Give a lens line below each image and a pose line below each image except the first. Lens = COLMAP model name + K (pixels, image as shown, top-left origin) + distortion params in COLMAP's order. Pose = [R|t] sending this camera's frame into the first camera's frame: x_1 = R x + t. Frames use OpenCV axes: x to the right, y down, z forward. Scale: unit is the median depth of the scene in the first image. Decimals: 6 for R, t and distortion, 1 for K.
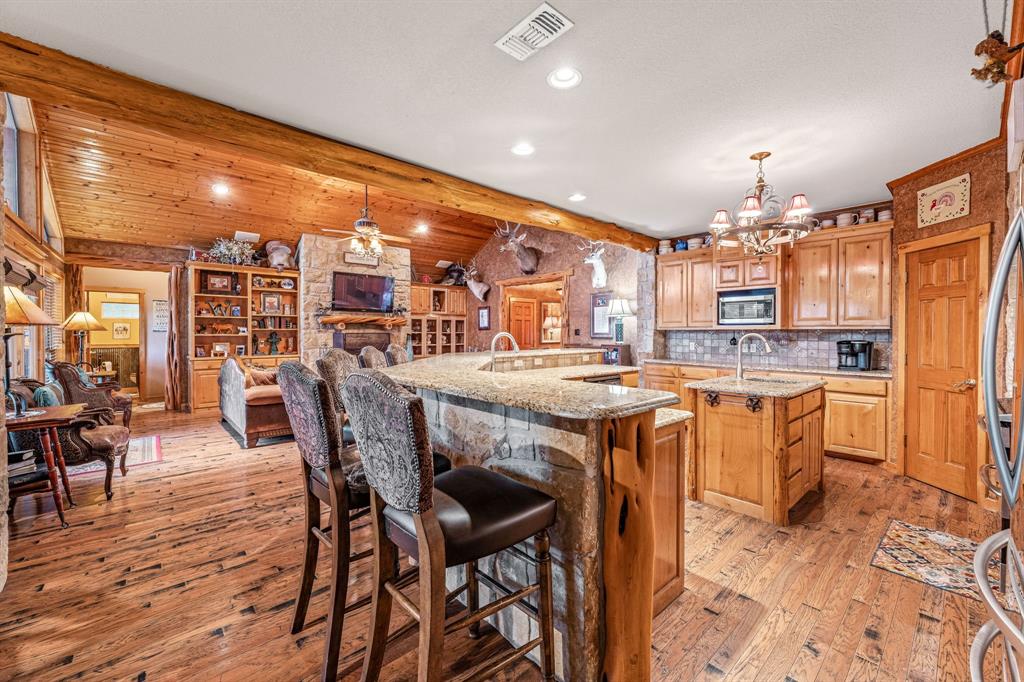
lens RADIAL K [[407.8, 0, 510.6], [0, 407.8, 336.4], [0, 0, 1]] dist [0.001826, 0.000300]
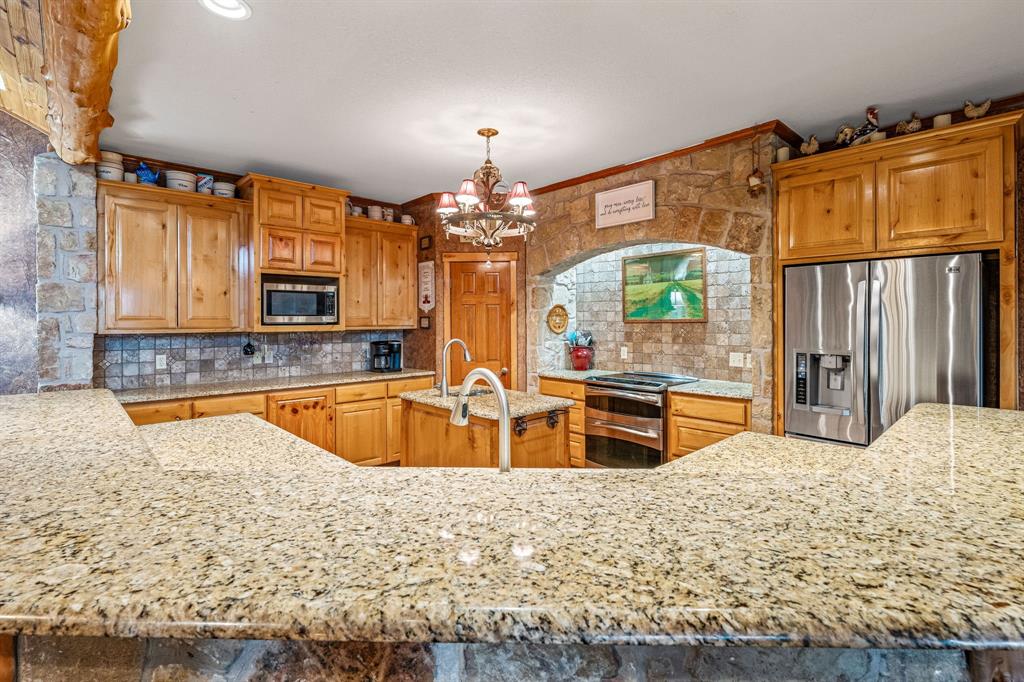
lens RADIAL K [[476.8, 0, 516.3], [0, 476.8, 323.7], [0, 0, 1]] dist [-0.000243, -0.000262]
pose [[-0.030828, -0.009819, 0.999476, -0.265090], [0.015259, 0.999831, 0.010293, -0.033516], [-0.999408, 0.015569, -0.030673, 0.657249]]
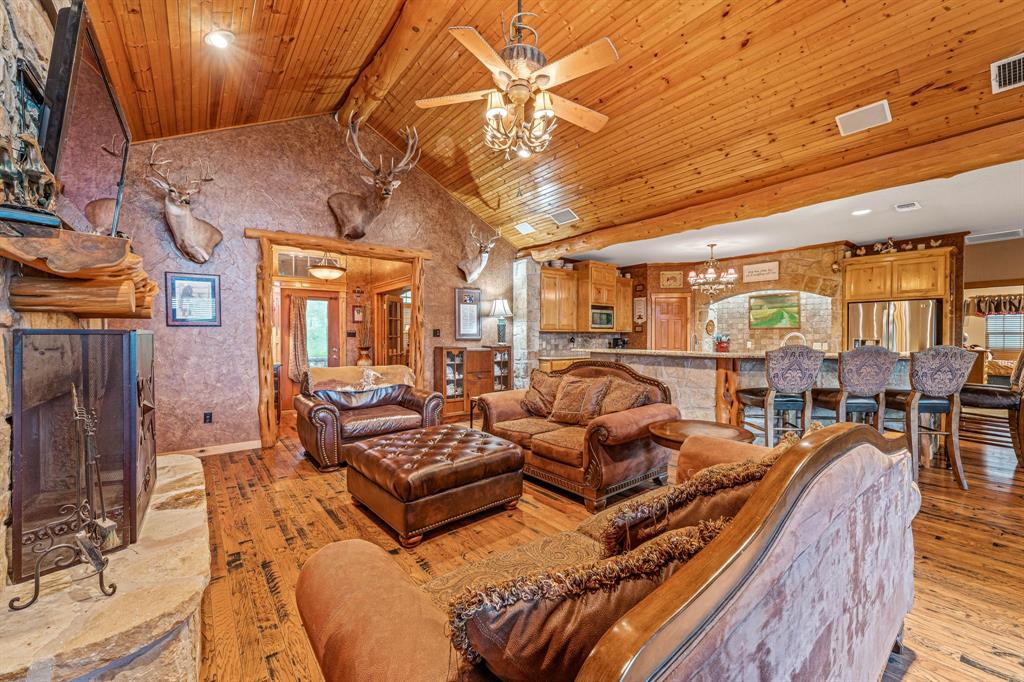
lens RADIAL K [[406.9, 0, 512.0], [0, 406.9, 341.0], [0, 0, 1]] dist [0.000820, 0.000150]
pose [[0.059908, -0.015534, 0.998083, -0.972317], [0.008625, 0.999850, 0.015044, -0.007671], [-0.998167, 0.007707, 0.060033, 1.252633]]
